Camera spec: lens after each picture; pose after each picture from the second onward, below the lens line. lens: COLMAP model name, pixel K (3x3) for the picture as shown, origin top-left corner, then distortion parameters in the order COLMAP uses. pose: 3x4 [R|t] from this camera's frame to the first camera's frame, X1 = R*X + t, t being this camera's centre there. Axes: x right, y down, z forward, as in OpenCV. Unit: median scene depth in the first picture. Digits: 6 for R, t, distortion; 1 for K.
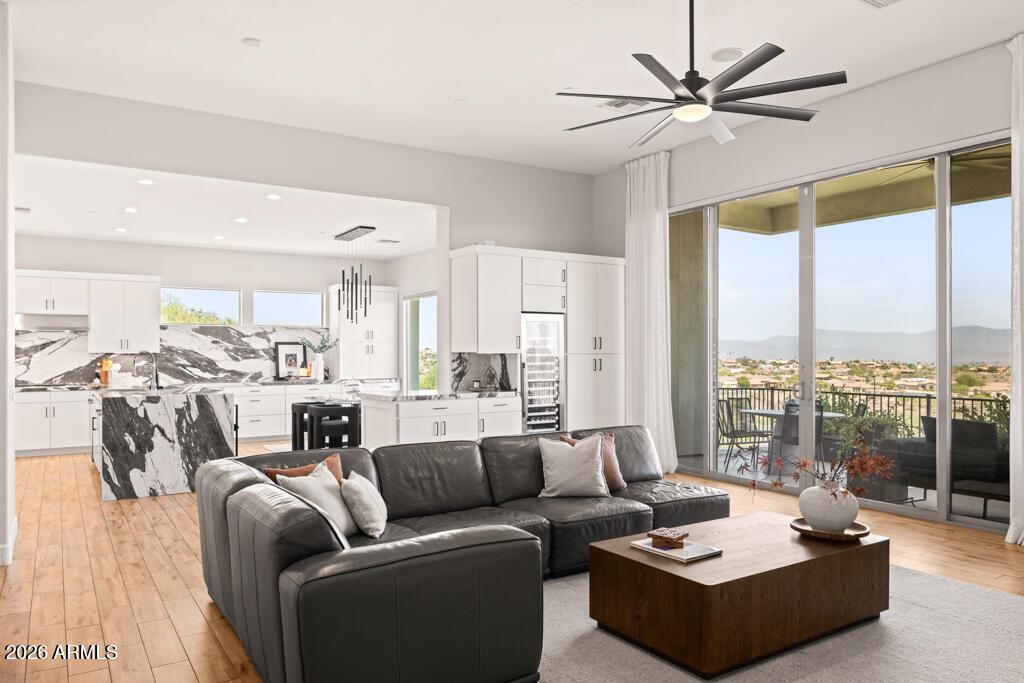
lens RADIAL K [[702.8, 0, 512.7], [0, 702.8, 344.8], [0, 0, 1]] dist [-0.003579, -0.003826]
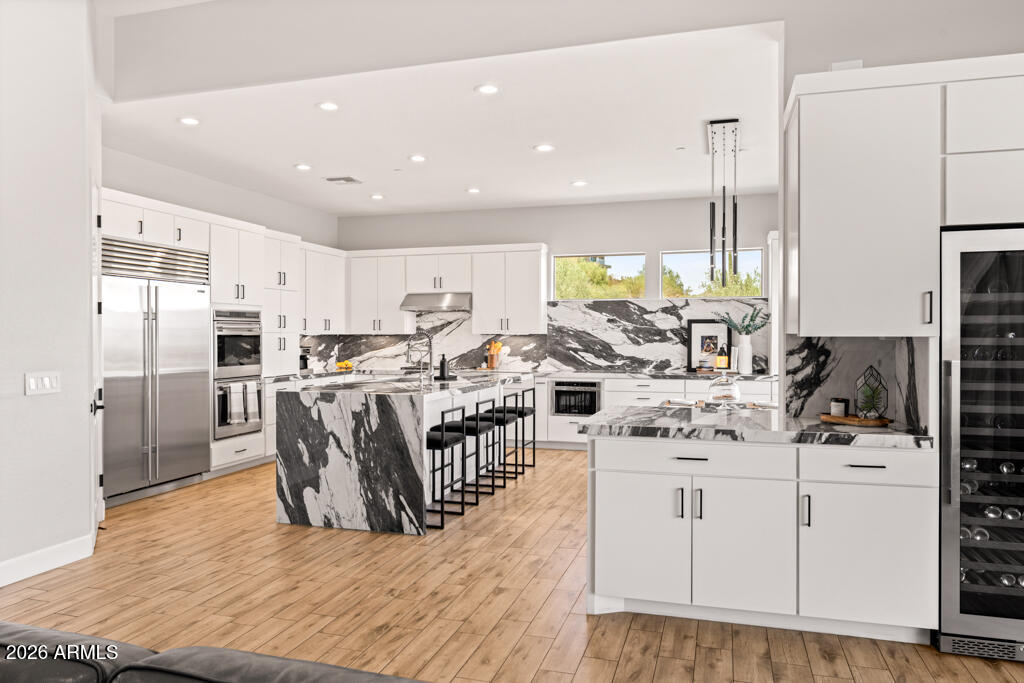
lens RADIAL K [[702.8, 0, 506.2], [0, 702.8, 343.2], [0, 0, 1]] dist [-0.003579, -0.003826]
pose [[0.646382, 0.010915, -0.762936, 0.114020], [0.007600, 0.999756, 0.020742, 0.004594], [0.762976, -0.019206, 0.646141, 0.436585]]
